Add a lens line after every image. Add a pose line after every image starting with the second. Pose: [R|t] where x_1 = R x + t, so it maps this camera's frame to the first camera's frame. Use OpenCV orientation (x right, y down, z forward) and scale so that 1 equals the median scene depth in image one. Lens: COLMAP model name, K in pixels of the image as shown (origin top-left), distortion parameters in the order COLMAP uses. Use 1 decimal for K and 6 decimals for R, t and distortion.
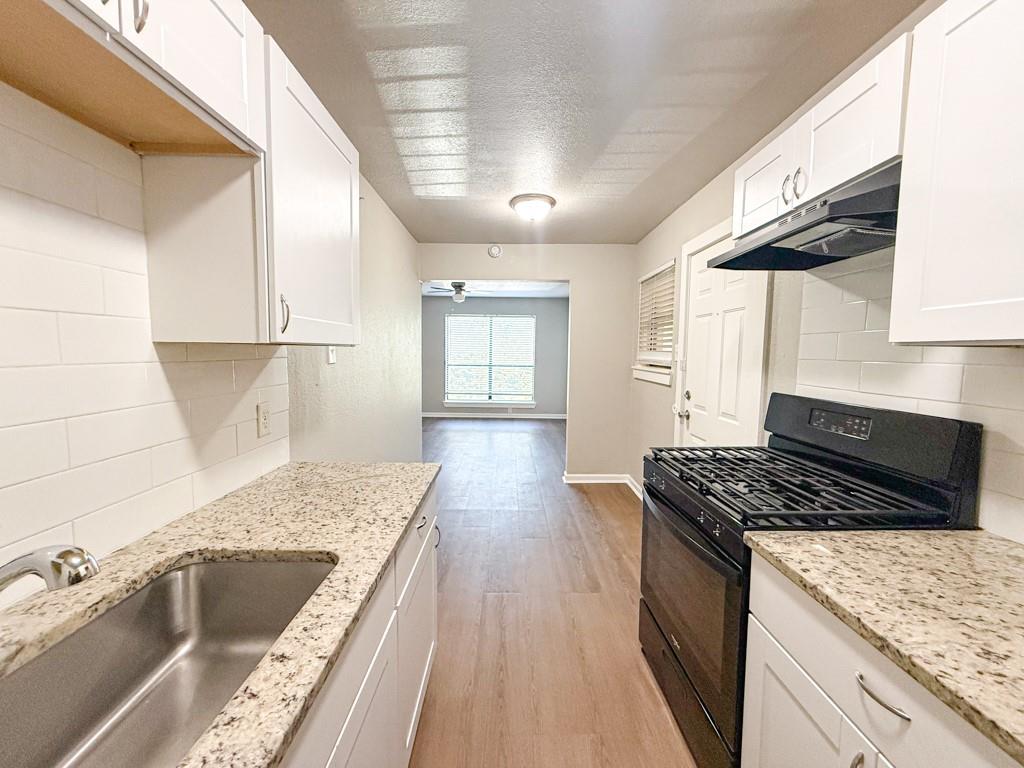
lens RADIAL K [[406.1, 0, 509.6], [0, 406.1, 382.3], [0, 0, 1]] dist [-0.000170, 0.000174]
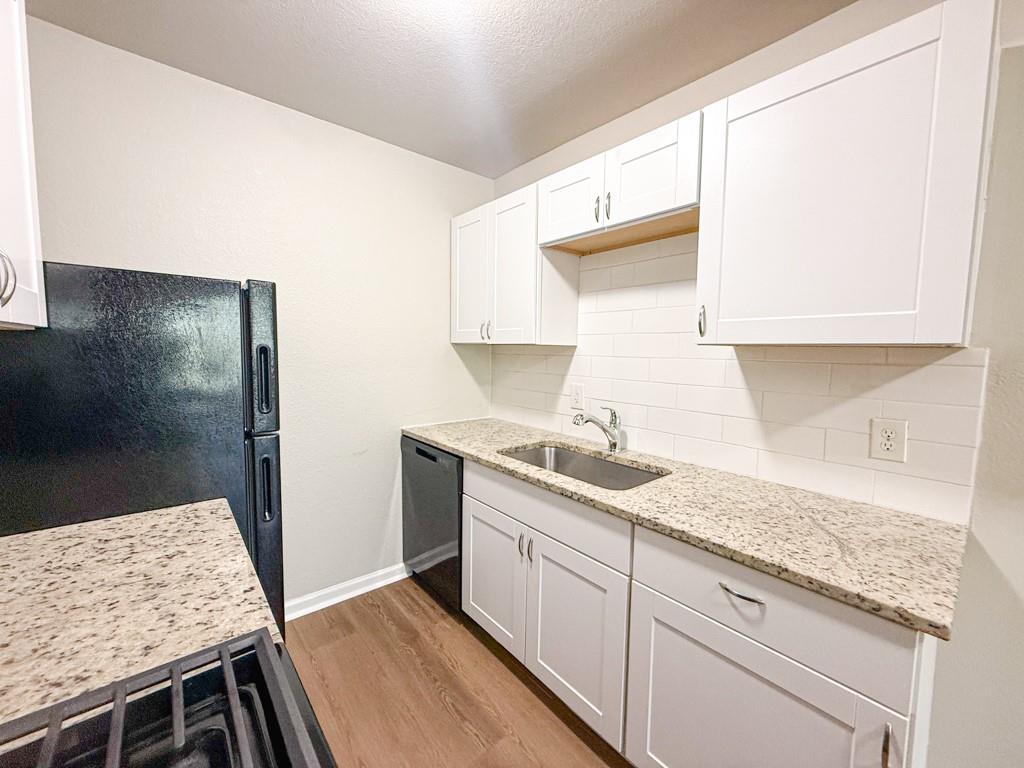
lens RADIAL K [[406.1, 0, 509.6], [0, 406.1, 382.3], [0, 0, 1]] dist [-0.000170, 0.000174]
pose [[-0.769668, 0.032317, -0.637626, 0.631633], [-0.070465, 0.988317, 0.135149, -0.100398], [0.634544, 0.148950, -0.758398, 1.466303]]
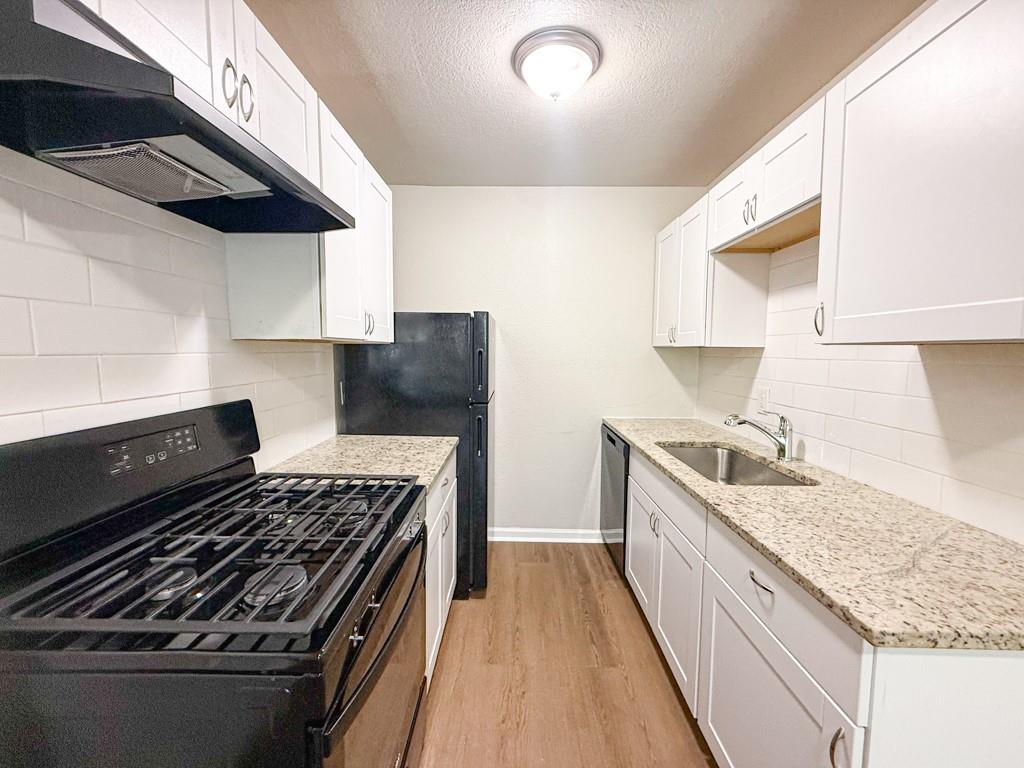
lens RADIAL K [[406.1, 0, 509.6], [0, 406.1, 382.3], [0, 0, 1]] dist [-0.000170, 0.000174]
pose [[-0.999659, -0.017102, 0.019712, 0.276114], [-0.013830, 0.987724, 0.155597, -0.145350], [-0.022131, 0.155271, -0.987624, 2.015606]]
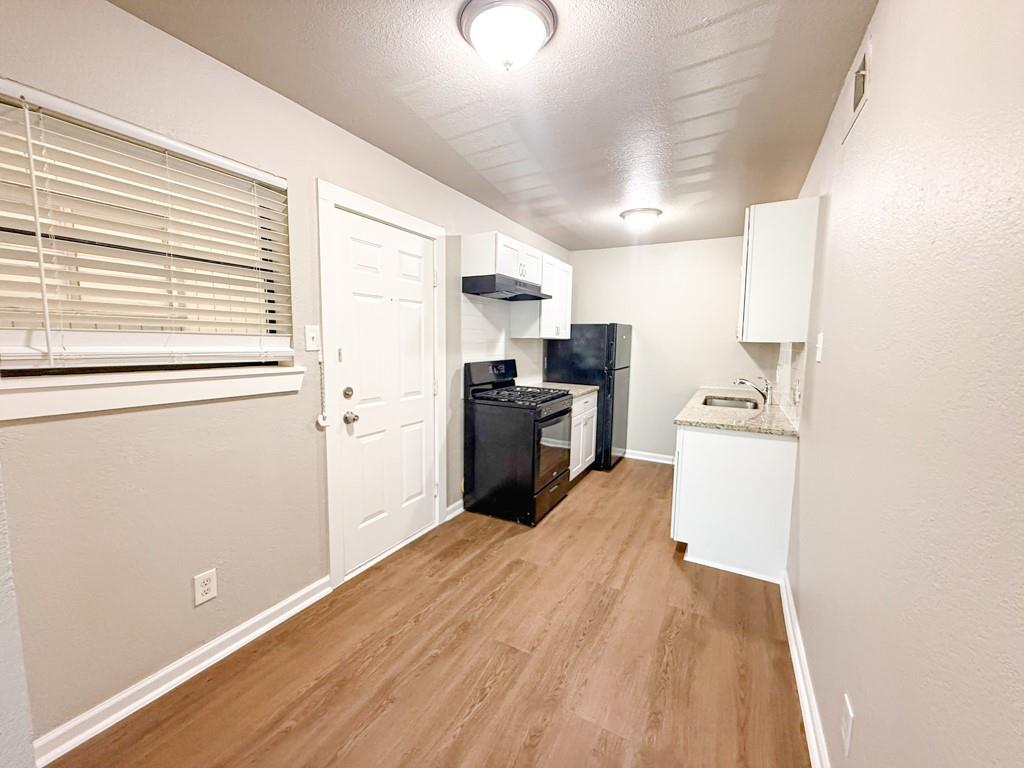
lens RADIAL K [[406.1, 0, 509.6], [0, 406.1, 382.3], [0, 0, 1]] dist [-0.000170, 0.000174]
pose [[-0.873597, -0.068826, 0.481759, -0.517071], [0.017439, 0.984885, 0.172327, -0.291634], [-0.486338, 0.158945, -0.859193, 3.765519]]
